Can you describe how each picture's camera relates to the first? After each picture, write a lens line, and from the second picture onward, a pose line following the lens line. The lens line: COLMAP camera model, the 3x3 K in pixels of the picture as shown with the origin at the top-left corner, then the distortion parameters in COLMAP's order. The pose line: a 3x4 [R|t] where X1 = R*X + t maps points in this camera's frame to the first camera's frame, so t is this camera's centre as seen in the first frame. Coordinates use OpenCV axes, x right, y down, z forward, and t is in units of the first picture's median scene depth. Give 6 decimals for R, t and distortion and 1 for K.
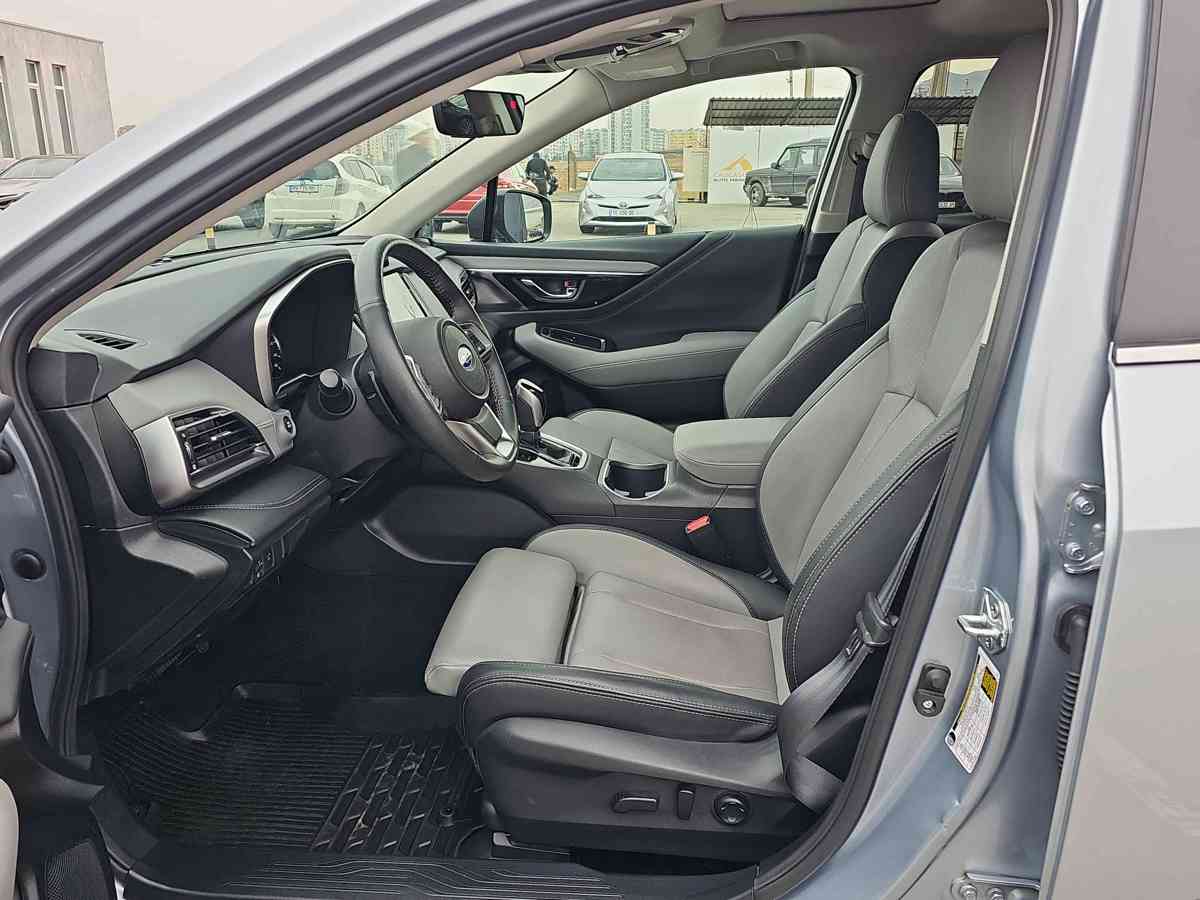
lens RADIAL K [[912.2, 0, 600.0], [0, 912.2, 450.0], [0, 0, 1]] dist [0.105631, -0.001896]
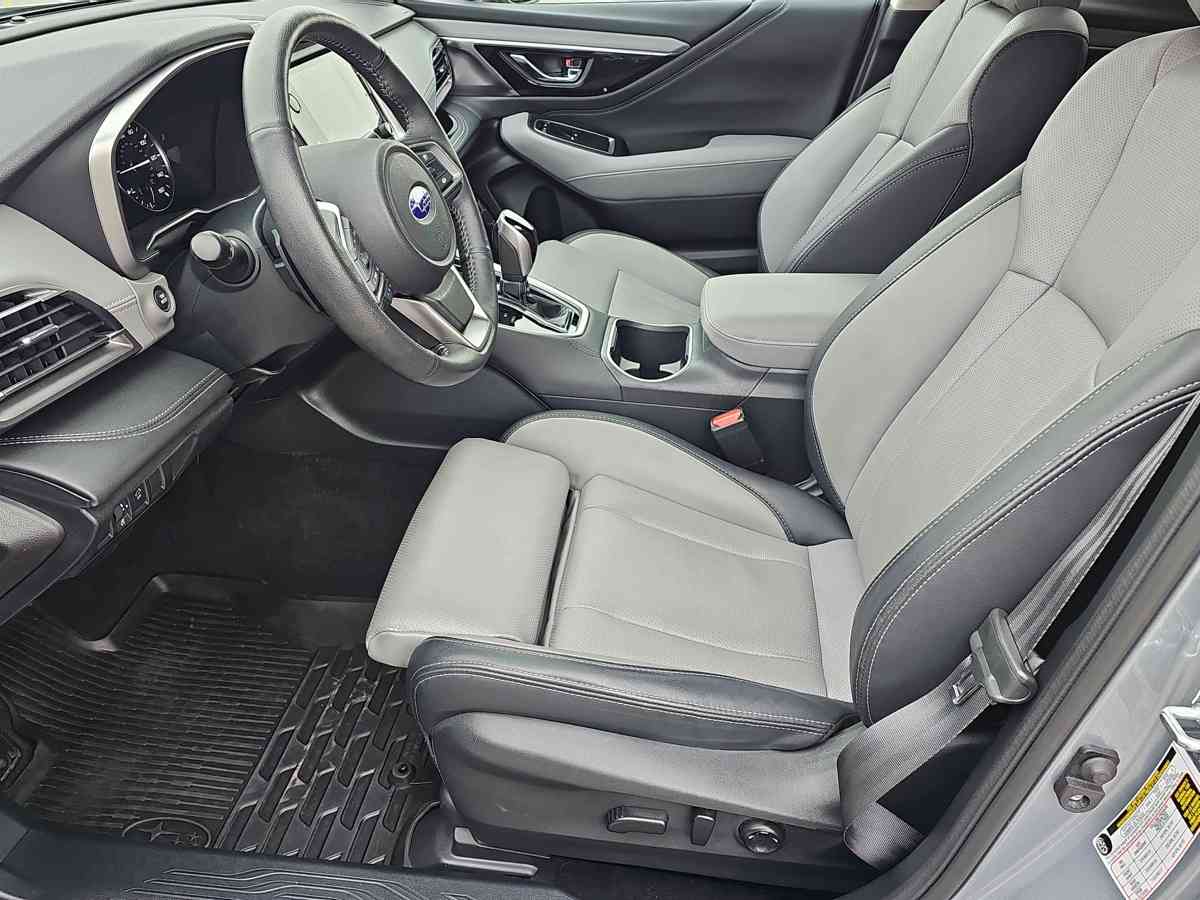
lens RADIAL K [[963.3, 0, 600.0], [0, 963.3, 450.0], [0, 0, 1]] dist [0.050157, -0.012395]
pose [[0.999094, 0.040674, 0.012527, -0.010803], [-0.042421, 0.975401, 0.216317, -0.067323], [-0.003420, -0.216652, 0.976243, 0.199339]]
